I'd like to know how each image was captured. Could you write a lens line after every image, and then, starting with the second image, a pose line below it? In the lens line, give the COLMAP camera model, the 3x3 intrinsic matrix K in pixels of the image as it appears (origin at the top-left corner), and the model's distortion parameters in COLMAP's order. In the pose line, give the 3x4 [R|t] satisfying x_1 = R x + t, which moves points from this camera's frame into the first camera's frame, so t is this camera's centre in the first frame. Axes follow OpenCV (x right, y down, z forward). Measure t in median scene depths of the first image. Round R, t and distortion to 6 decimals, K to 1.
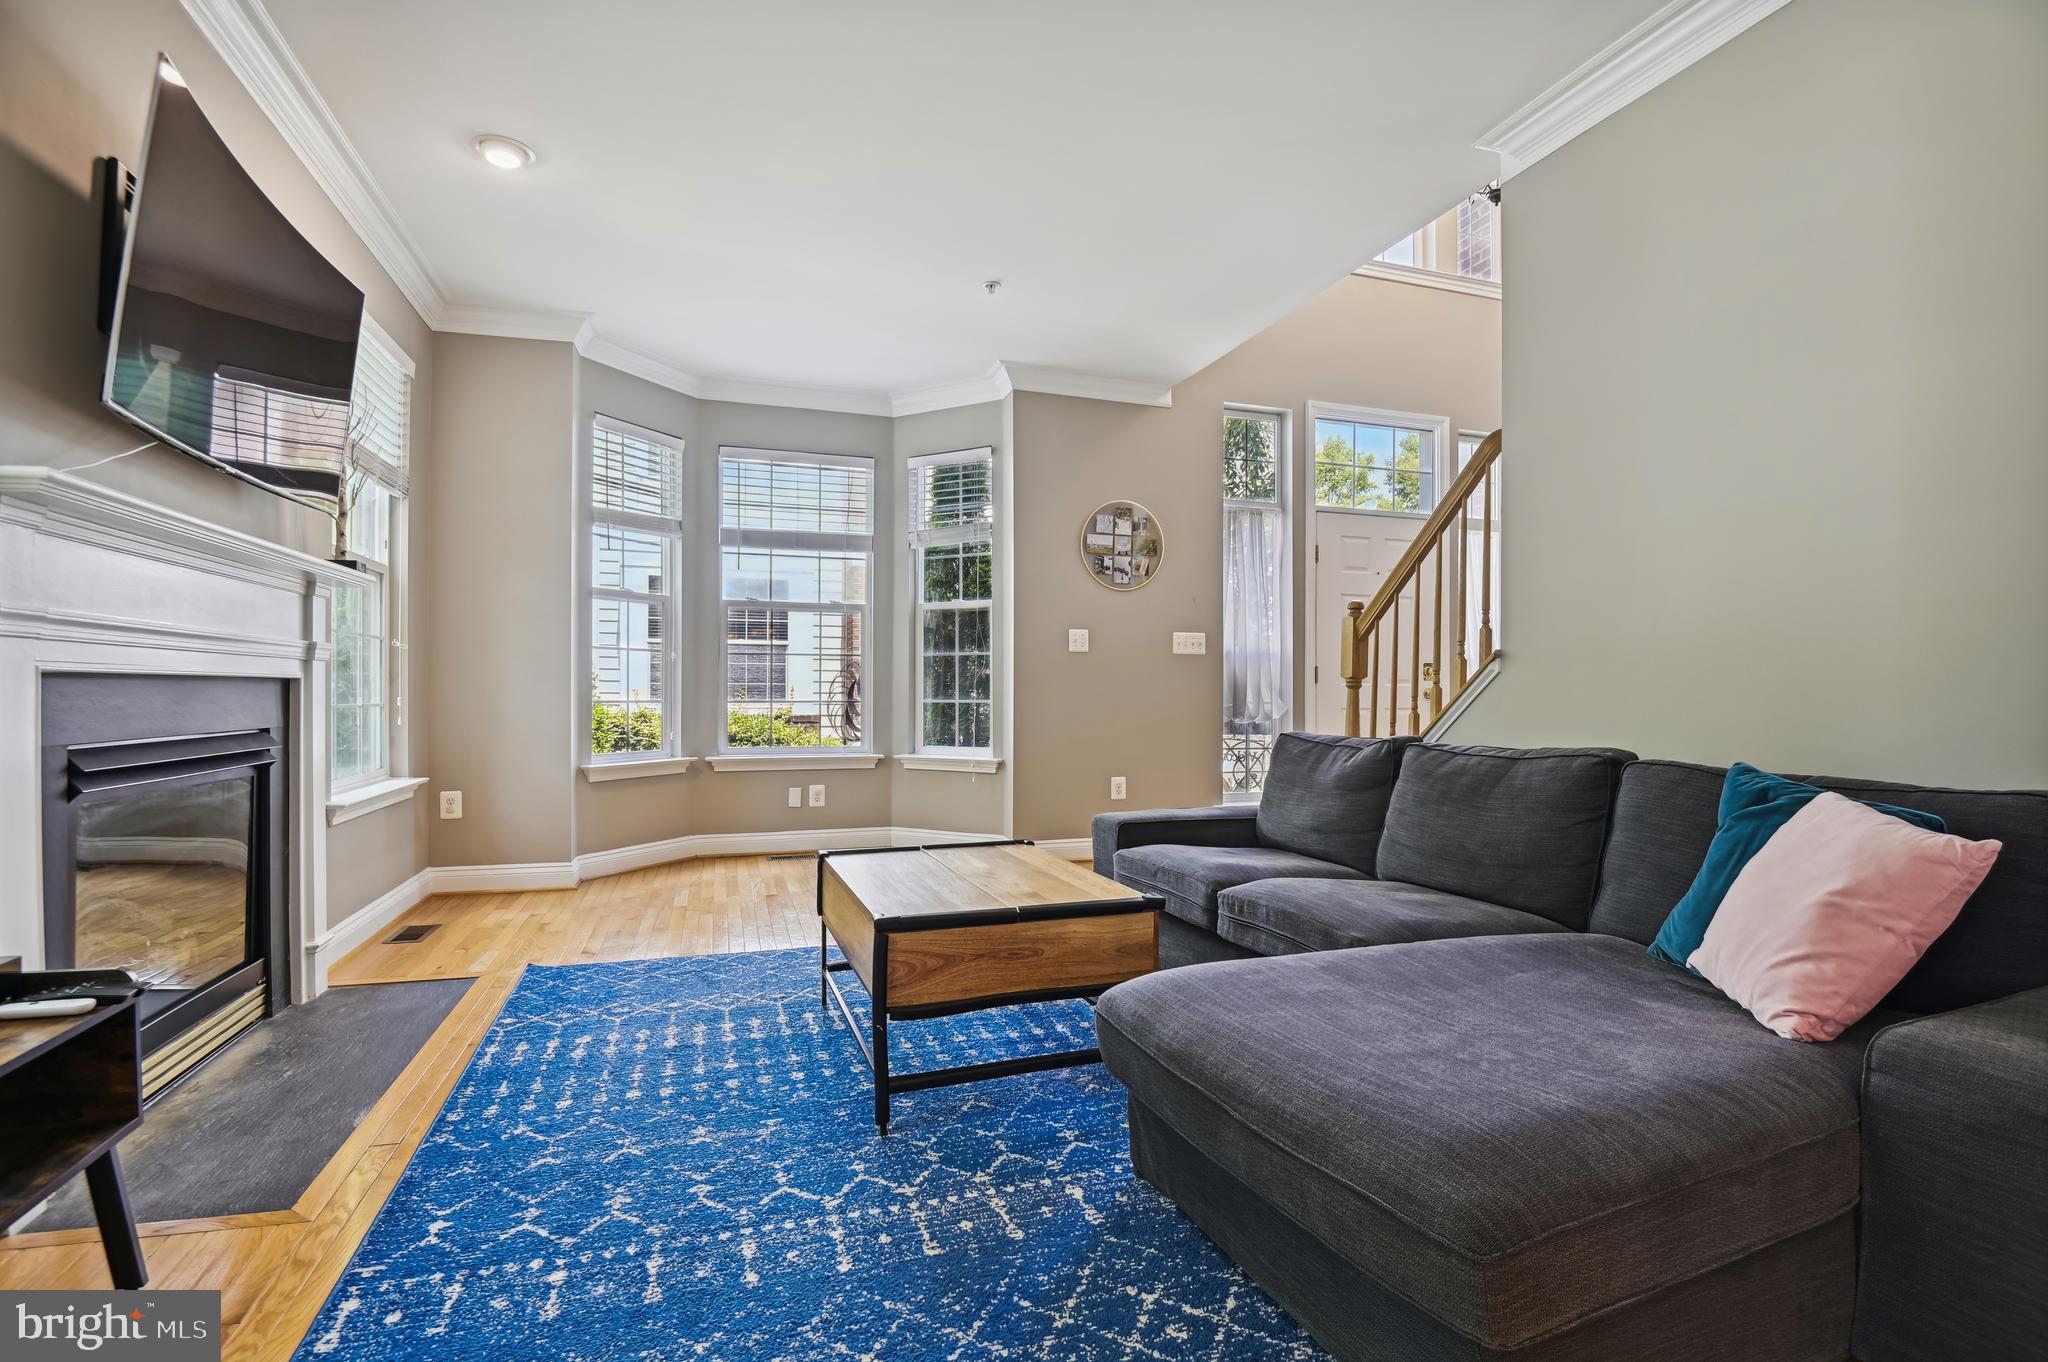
lens RADIAL K [[950.5, 0, 1039.4], [0, 950.5, 693.6], [0, 0, 1]] dist [-0.014375, -0.022987]
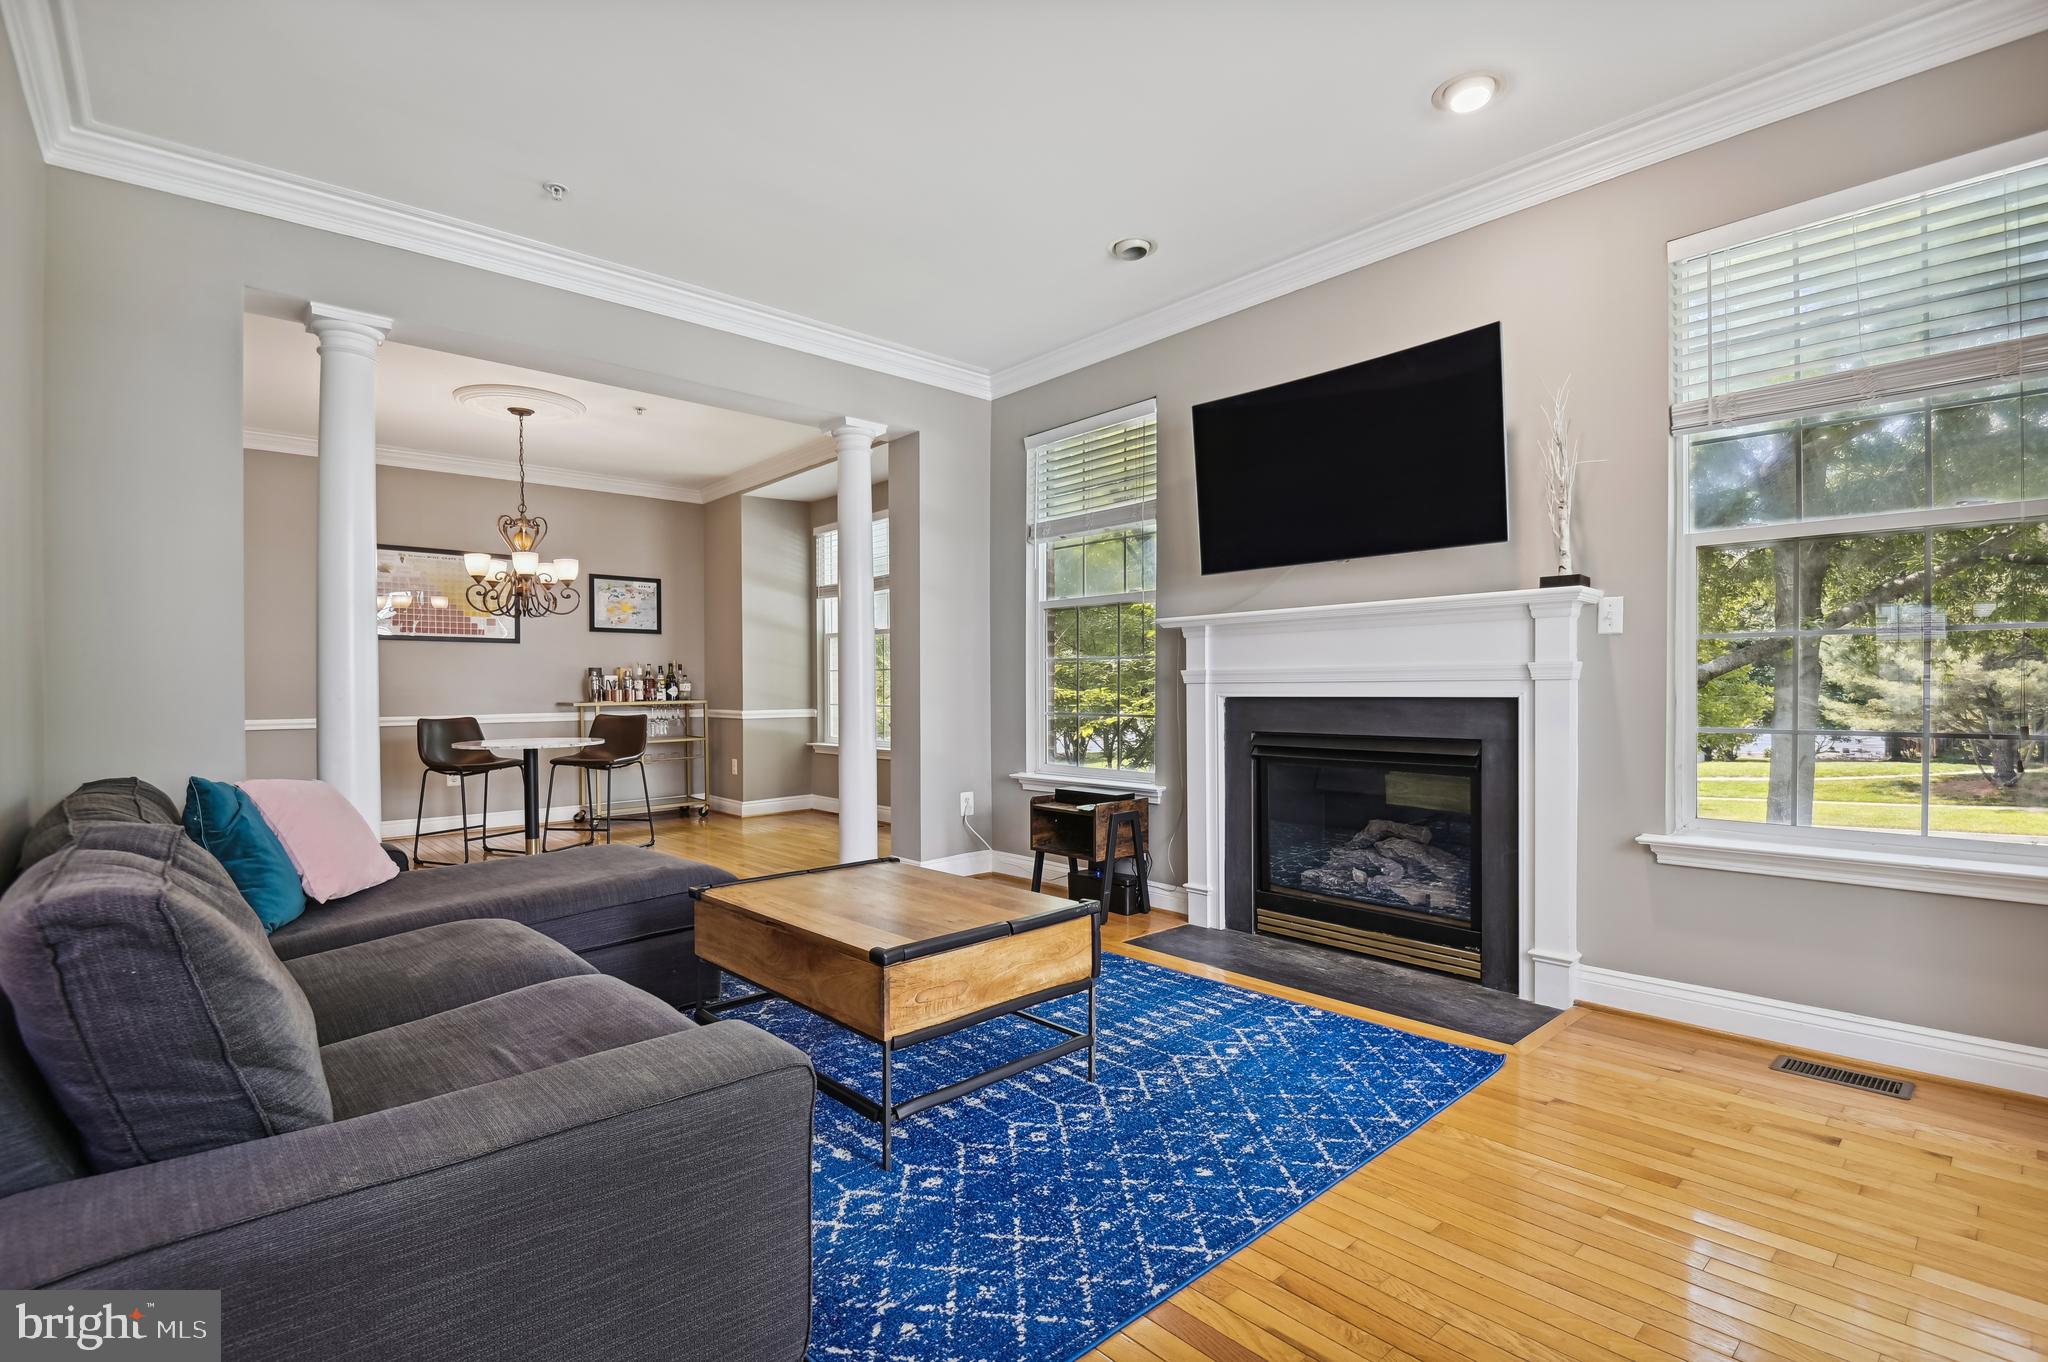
lens RADIAL K [[945.4, 0, 1024.2], [0, 945.4, 692.0], [0, 0, 1]] dist [0.023089, -0.040569]
pose [[-0.921285, 0.002426, -0.388881, 0.155354], [0.000880, 0.999991, 0.004152, -0.025836], [0.388888, 0.003483, -0.921279, 1.691630]]
